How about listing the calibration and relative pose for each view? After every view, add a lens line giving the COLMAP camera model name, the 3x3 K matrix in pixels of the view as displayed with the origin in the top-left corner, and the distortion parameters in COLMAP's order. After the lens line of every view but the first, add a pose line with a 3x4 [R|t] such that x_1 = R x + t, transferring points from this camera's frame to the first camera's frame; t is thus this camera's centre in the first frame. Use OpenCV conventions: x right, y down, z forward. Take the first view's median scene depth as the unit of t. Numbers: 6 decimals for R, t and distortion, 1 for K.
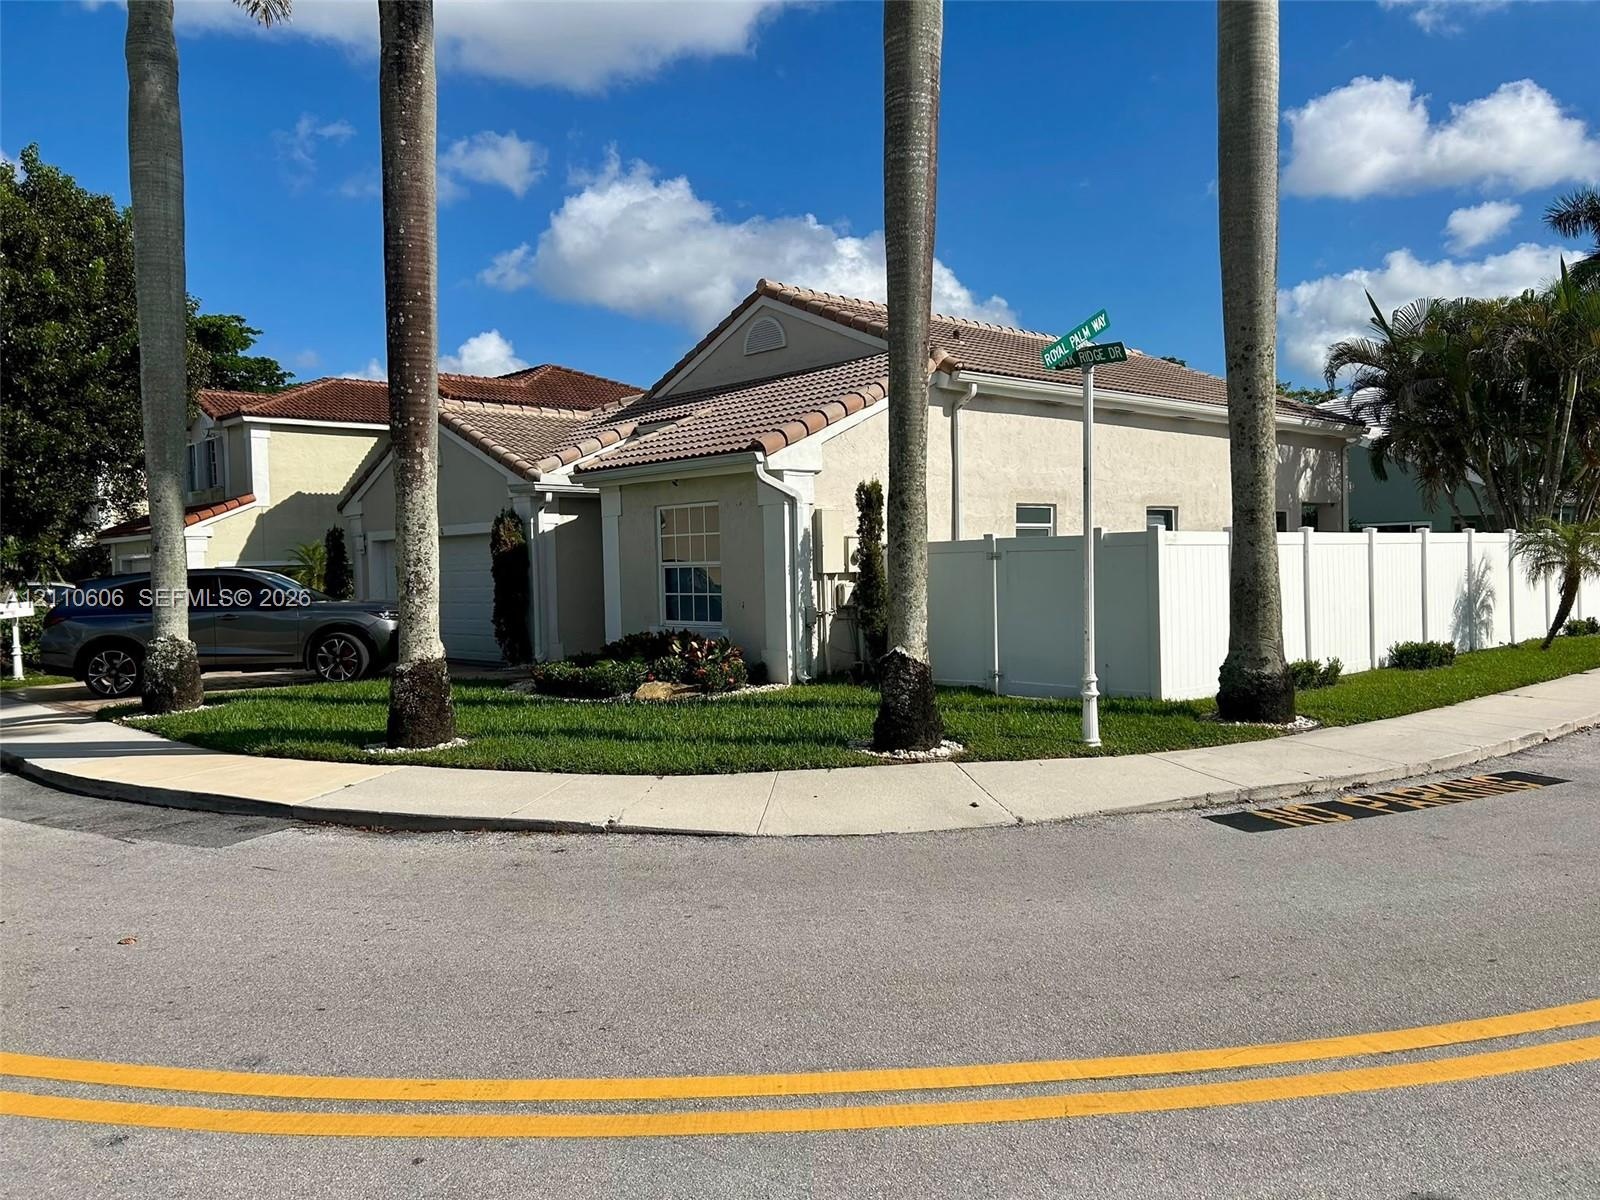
lens RADIAL K [[1209.3, 0, 799.2], [0, 1209.3, 600.5], [0, 0, 1]] dist [0.067995, -0.060503]
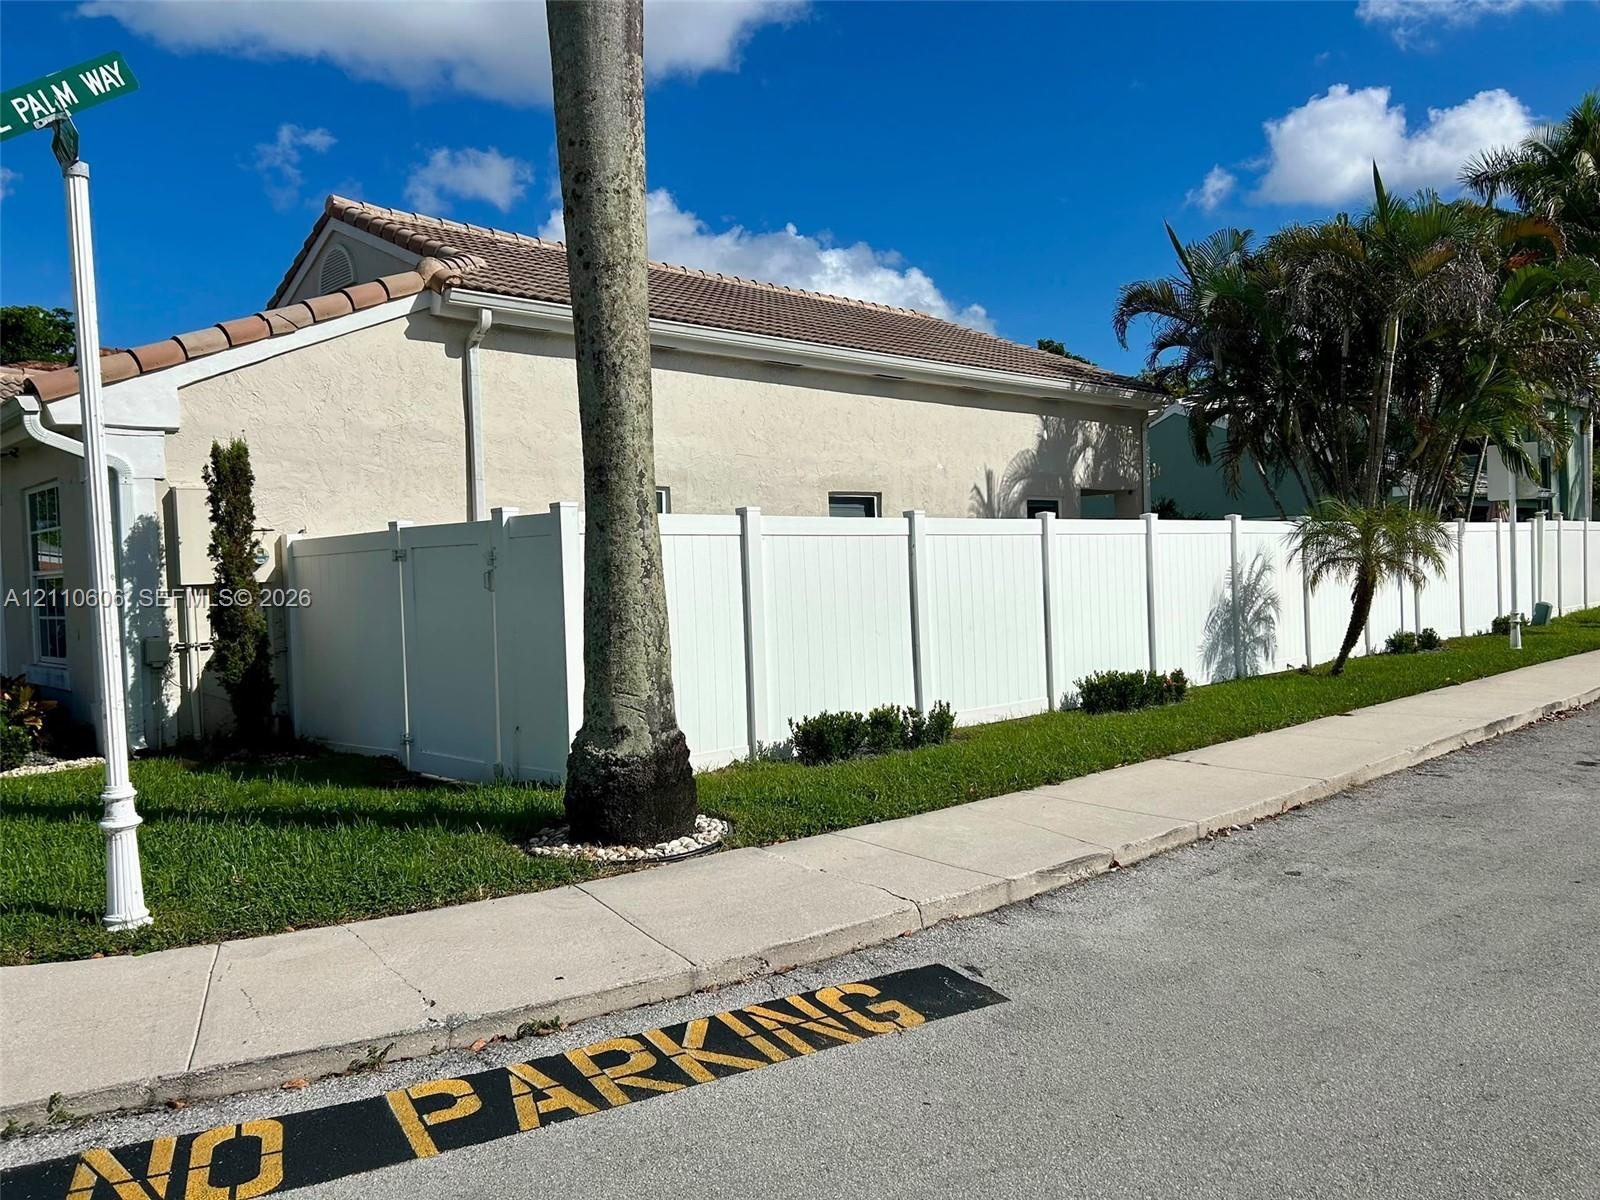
lens RADIAL K [[1209.3, 0, 793.2], [0, 1209.3, 609.6], [0, 0, 1]] dist [0.067995, -0.060503]
pose [[0.999876, -0.011500, 0.010715, 0.308464], [0.011504, 0.999934, -0.000344, -0.004623], [-0.010711, 0.000467, 0.999943, 0.296366]]
